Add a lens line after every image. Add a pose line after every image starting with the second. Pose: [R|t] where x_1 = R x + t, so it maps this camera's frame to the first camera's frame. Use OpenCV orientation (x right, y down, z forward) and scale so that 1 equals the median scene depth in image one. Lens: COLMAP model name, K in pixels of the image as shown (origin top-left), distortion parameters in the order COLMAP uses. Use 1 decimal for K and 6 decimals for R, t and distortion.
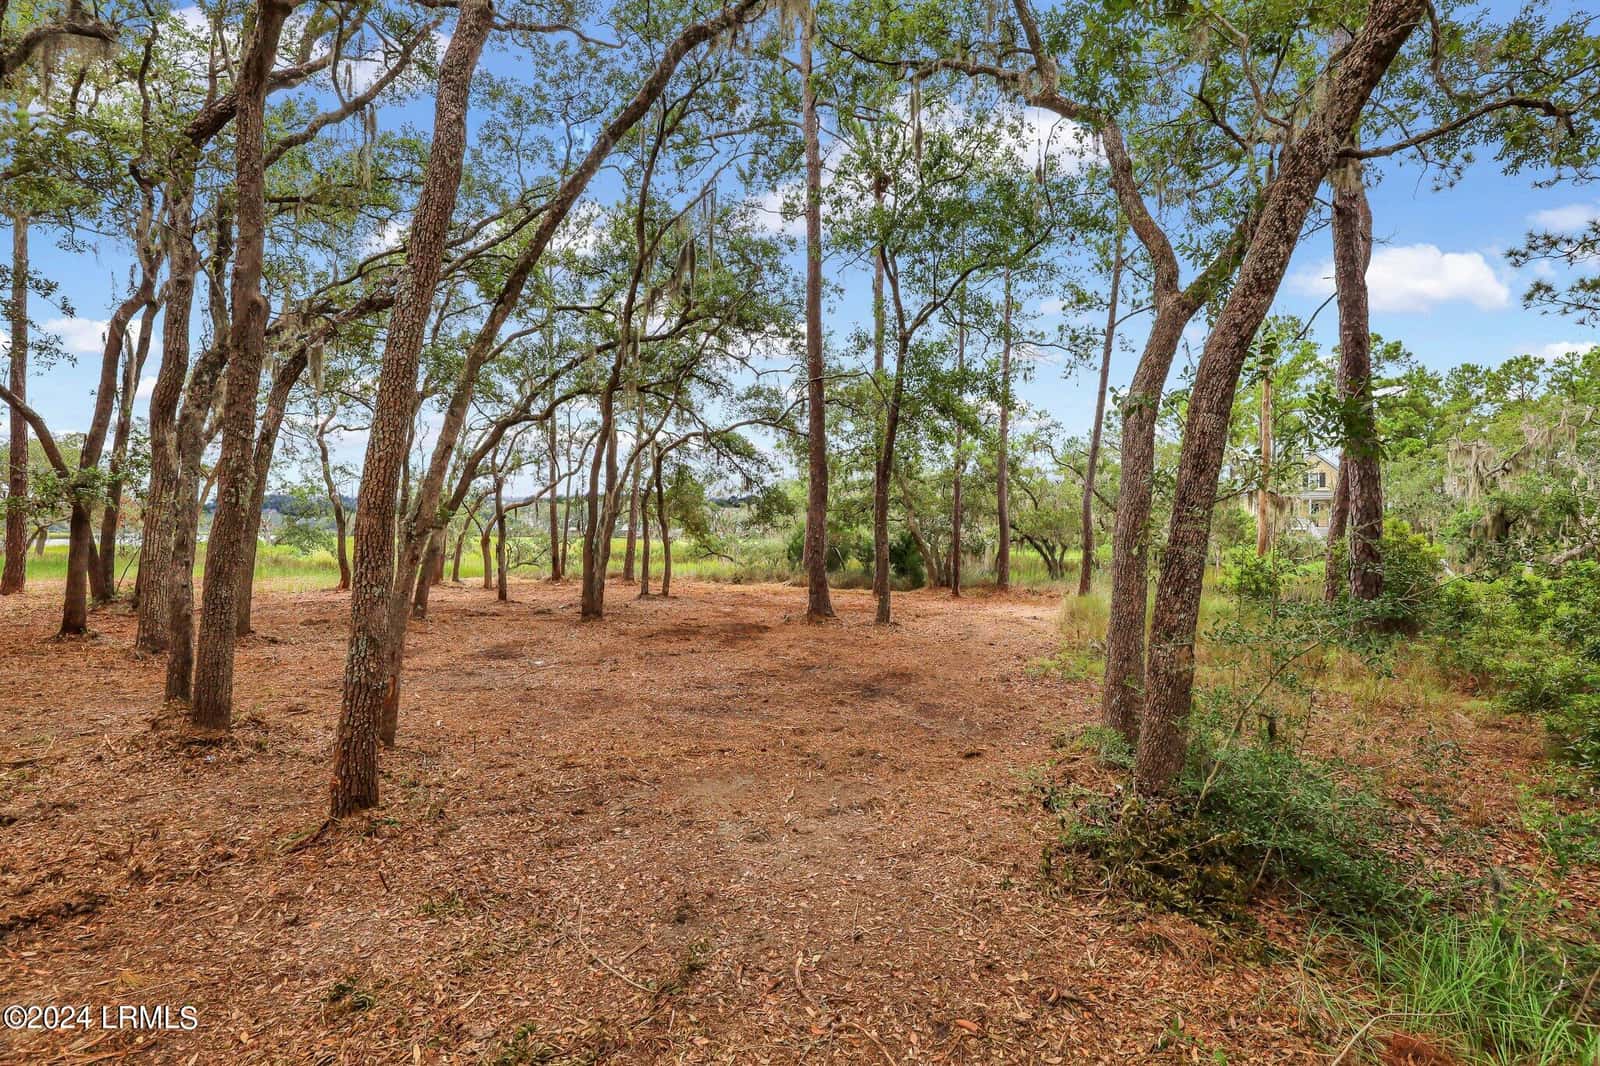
lens RADIAL K [[759.0, 0, 797.9], [0, 759.0, 539.4], [0, 0, 1]] dist [-0.025724, 0.007446]
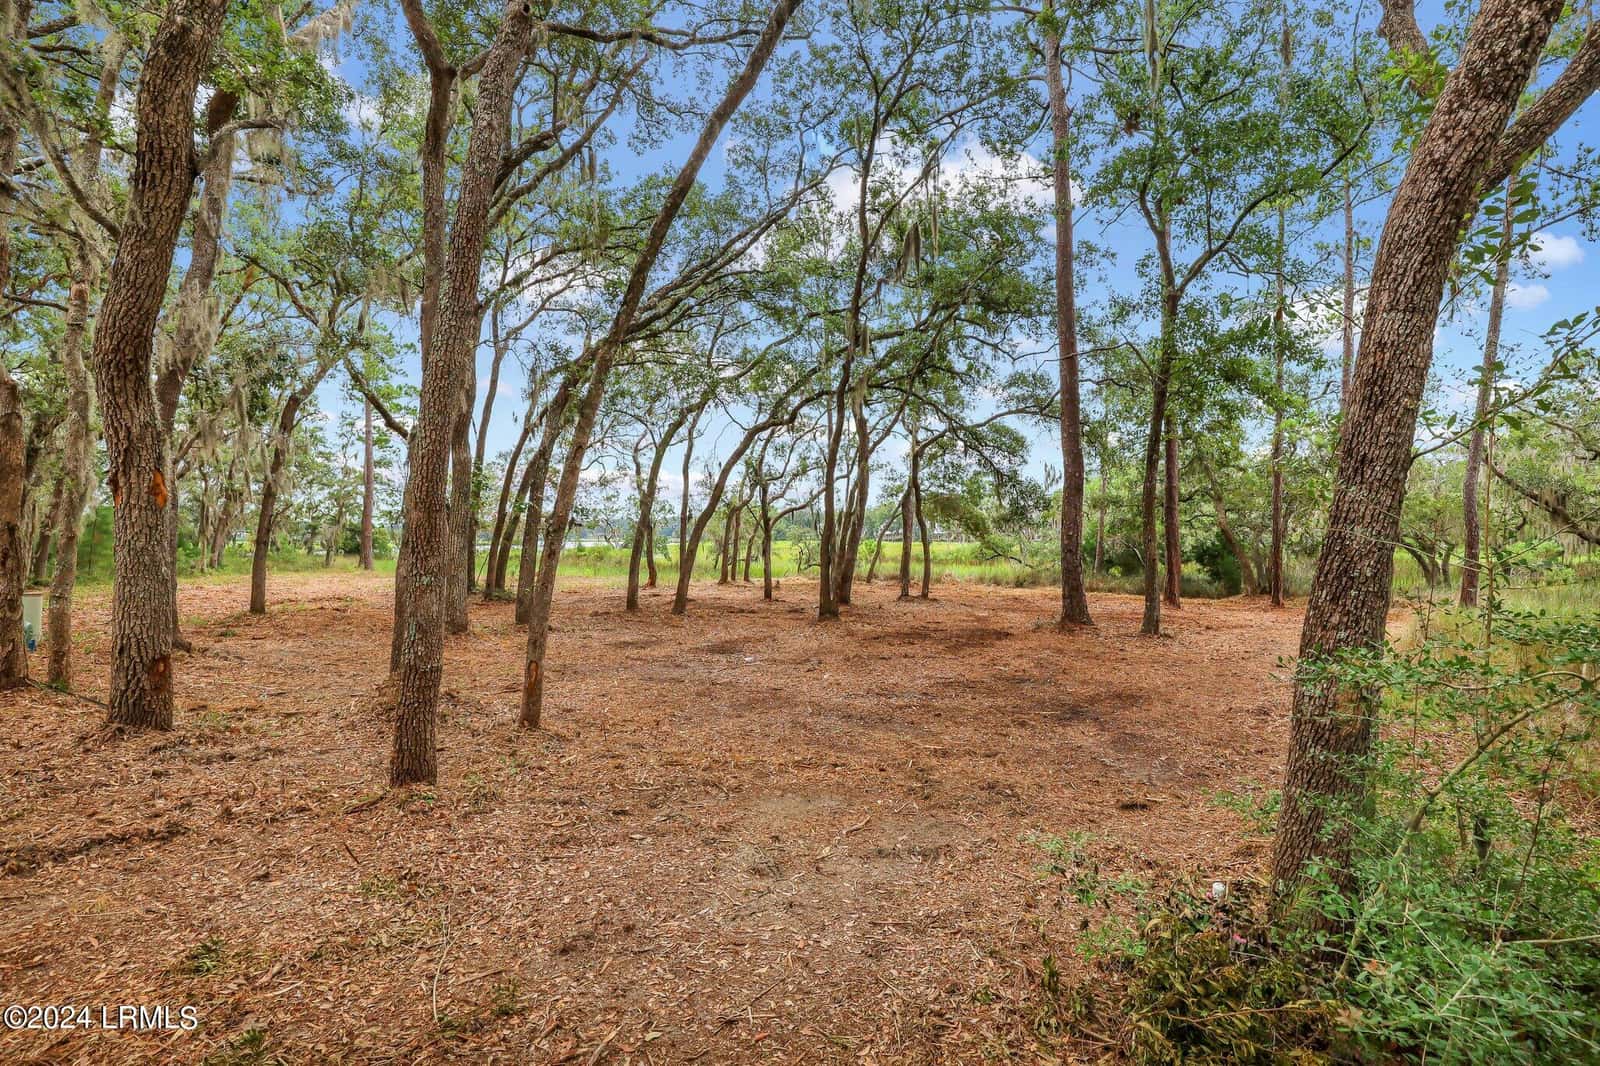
lens RADIAL K [[759.0, 0, 797.9], [0, 759.0, 539.4], [0, 0, 1]] dist [-0.025724, 0.007446]
pose [[0.911772, -0.009946, -0.410577, 0.097427], [0.007889, 0.999946, -0.006703, 0.006009], [0.410622, 0.002872, 0.911801, 0.064084]]
